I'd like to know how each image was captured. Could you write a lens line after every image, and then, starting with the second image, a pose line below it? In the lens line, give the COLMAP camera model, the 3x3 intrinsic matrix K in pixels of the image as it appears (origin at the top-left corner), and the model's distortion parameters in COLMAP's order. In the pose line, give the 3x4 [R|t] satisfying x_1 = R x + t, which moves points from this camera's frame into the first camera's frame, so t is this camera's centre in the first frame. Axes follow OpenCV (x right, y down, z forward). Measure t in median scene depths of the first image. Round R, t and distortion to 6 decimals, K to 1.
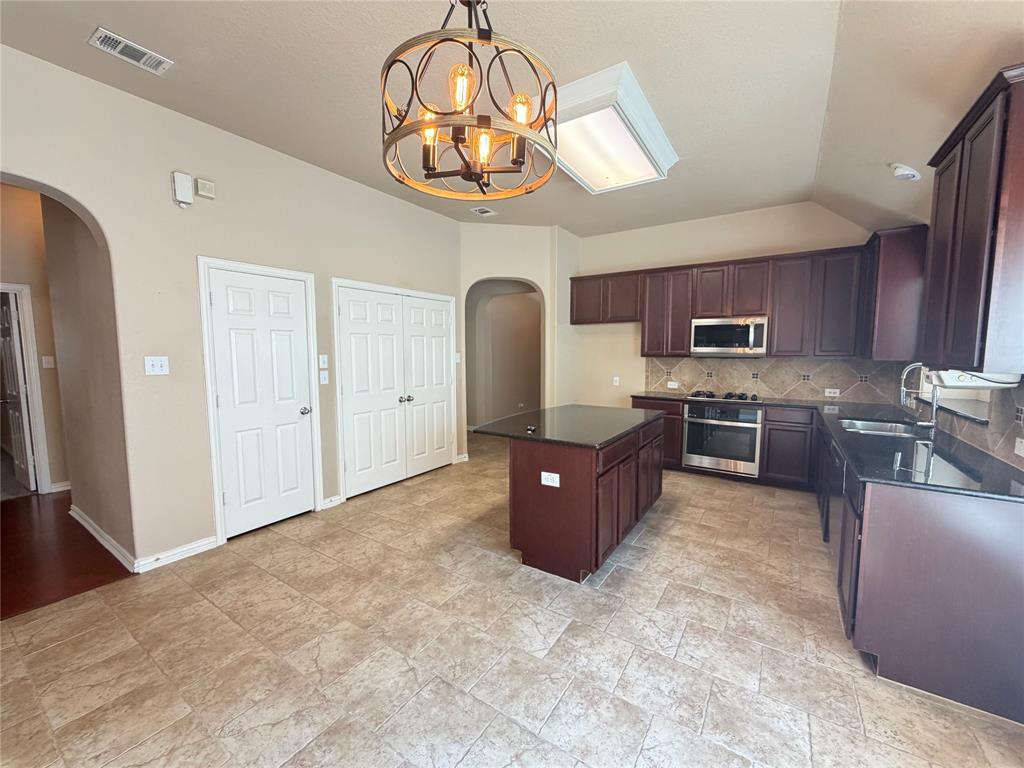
lens RADIAL K [[408.9, 0, 509.2], [0, 408.9, 386.1], [0, 0, 1]] dist [-0.001376, 0.000488]
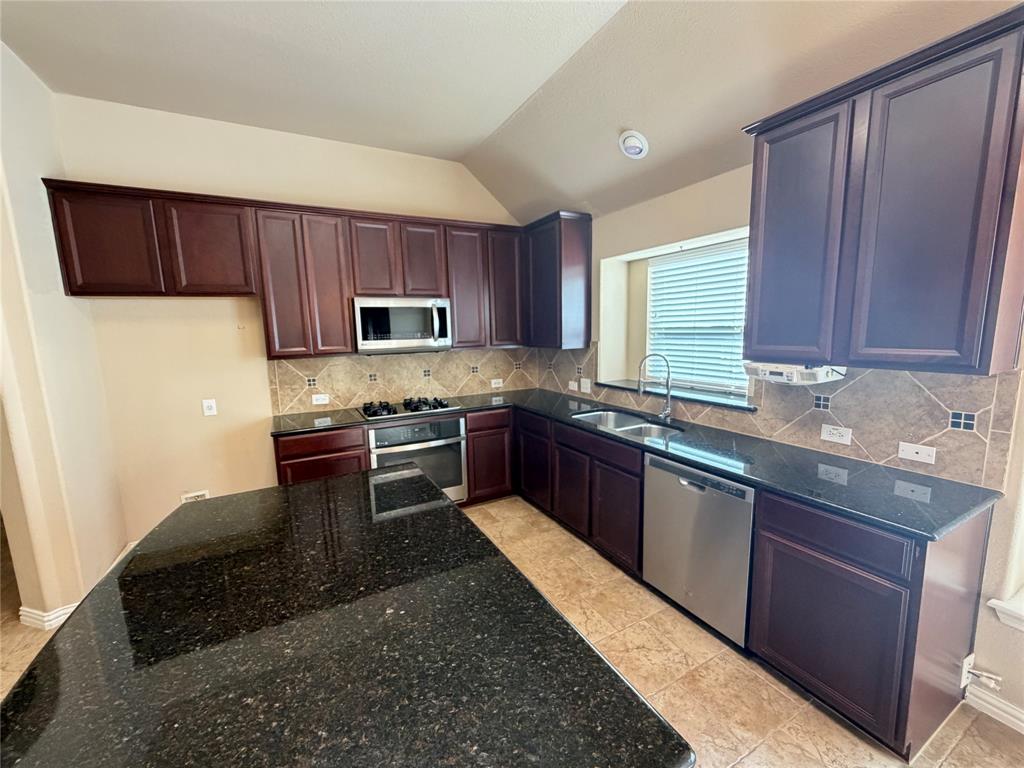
lens RADIAL K [[408.9, 0, 509.2], [0, 408.9, 386.1], [0, 0, 1]] dist [-0.001376, 0.000488]
pose [[0.470220, -0.137710, 0.871739, -0.021237], [0.101638, 0.989629, 0.101510, -0.072622], [-0.876677, 0.040870, 0.479340, 0.539551]]
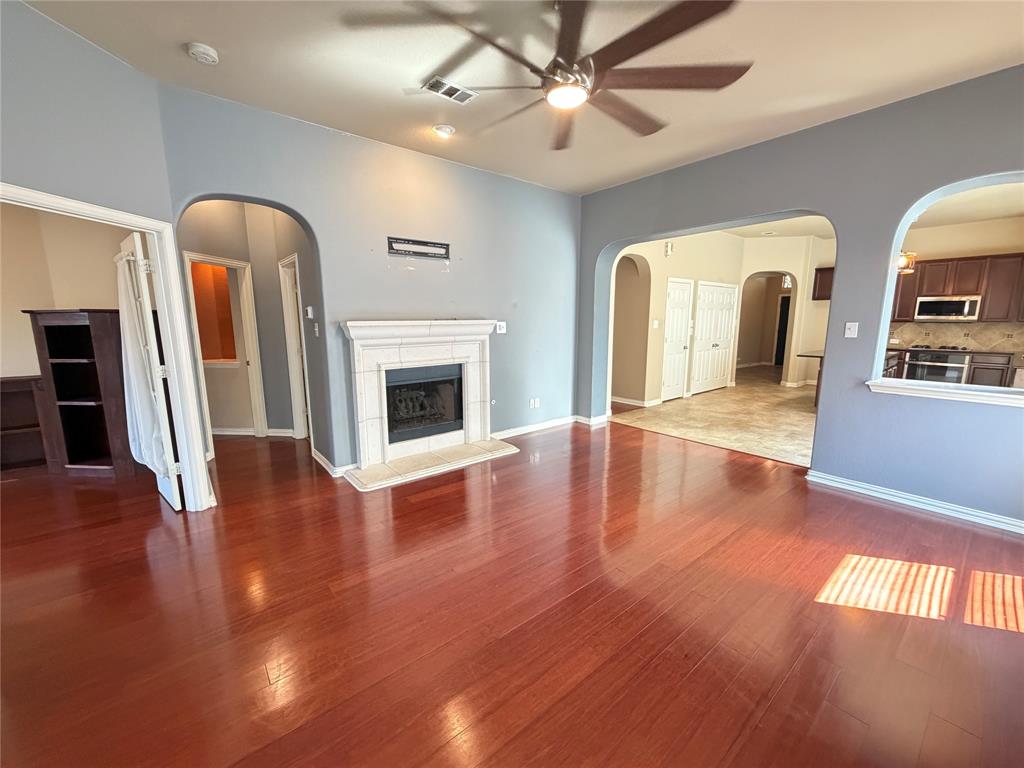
lens RADIAL K [[408.9, 0, 509.2], [0, 408.9, 386.1], [0, 0, 1]] dist [-0.001376, 0.000488]
pose [[0.956711, 0.047323, -0.287167, -0.623412], [-0.024811, 0.996362, 0.081535, 0.090314], [0.289981, -0.070881, 0.954404, -1.028476]]
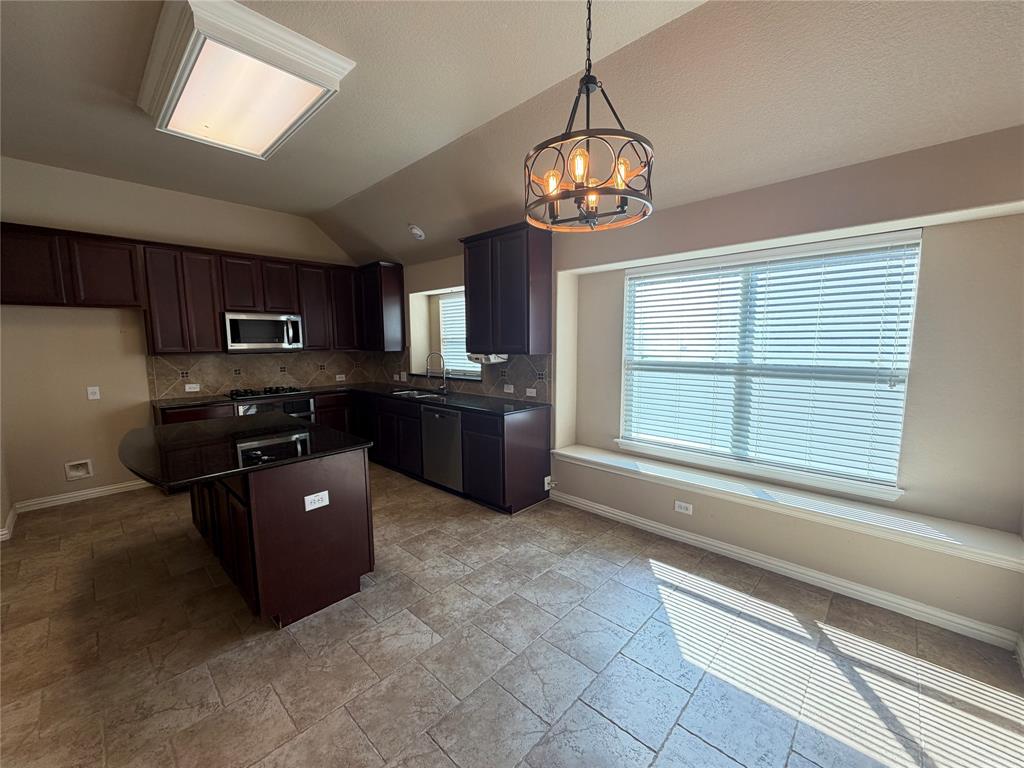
lens RADIAL K [[408.9, 0, 509.2], [0, 408.9, 386.1], [0, 0, 1]] dist [-0.001376, 0.000488]
pose [[0.168039, -0.109983, 0.979626, -0.387521], [0.094844, 0.990950, 0.094986, -0.030420], [-0.981207, 0.076950, 0.176949, 0.267765]]
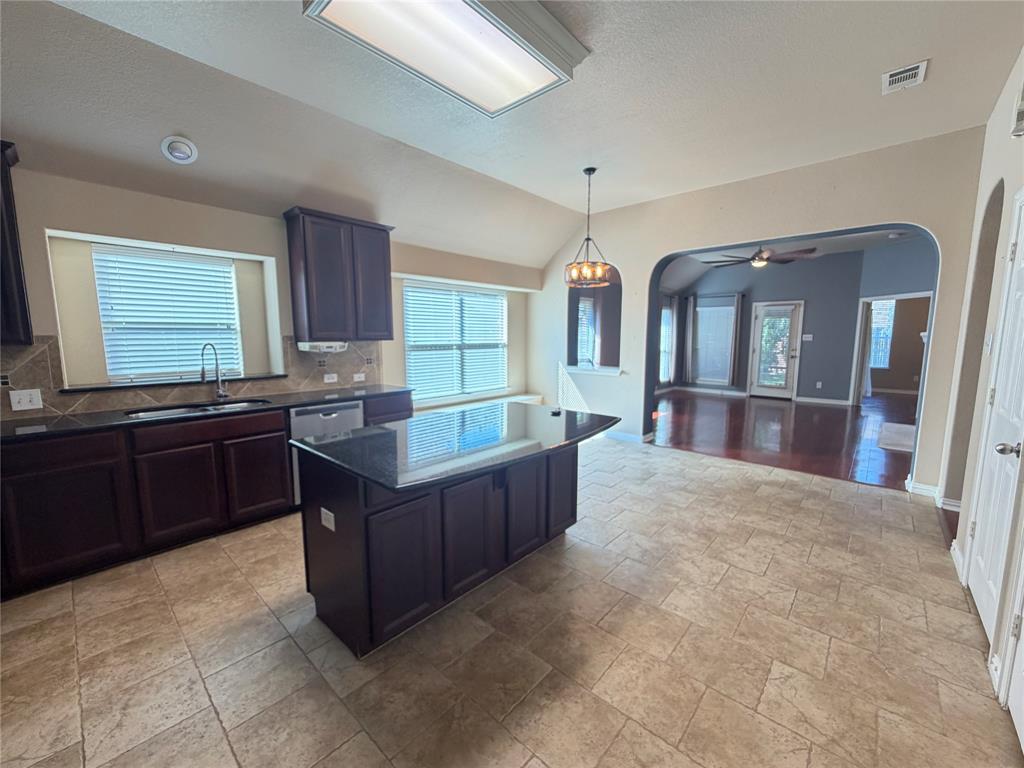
lens RADIAL K [[408.9, 0, 509.2], [0, 408.9, 386.1], [0, 0, 1]] dist [-0.001376, 0.000488]
pose [[-0.989587, -0.013955, 0.143257, 0.017709], [0.016426, 0.977838, 0.208720, -0.102701], [-0.142994, 0.208900, -0.967426, 1.280330]]
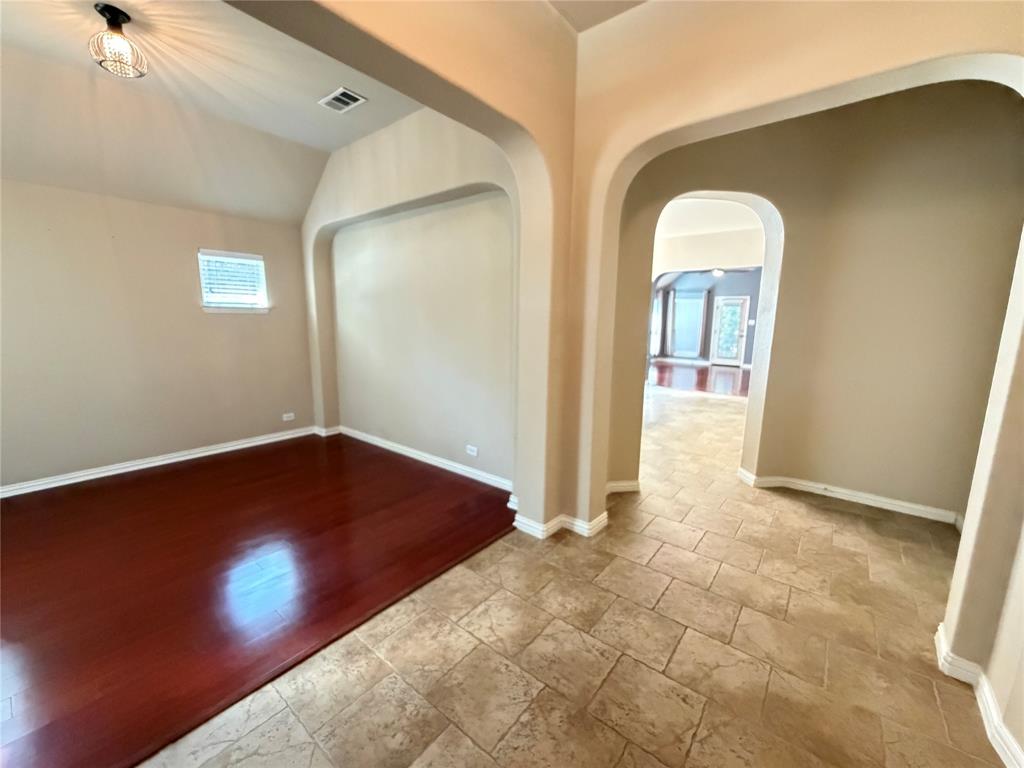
lens RADIAL K [[408.9, 0, 509.2], [0, 408.9, 386.1], [0, 0, 1]] dist [-0.001376, 0.000488]
pose [[-0.995989, -0.021819, 0.086776, 0.290077], [0.000658, 0.967999, 0.250954, -0.180539], [-0.089475, 0.250004, -0.964102, 2.107395]]
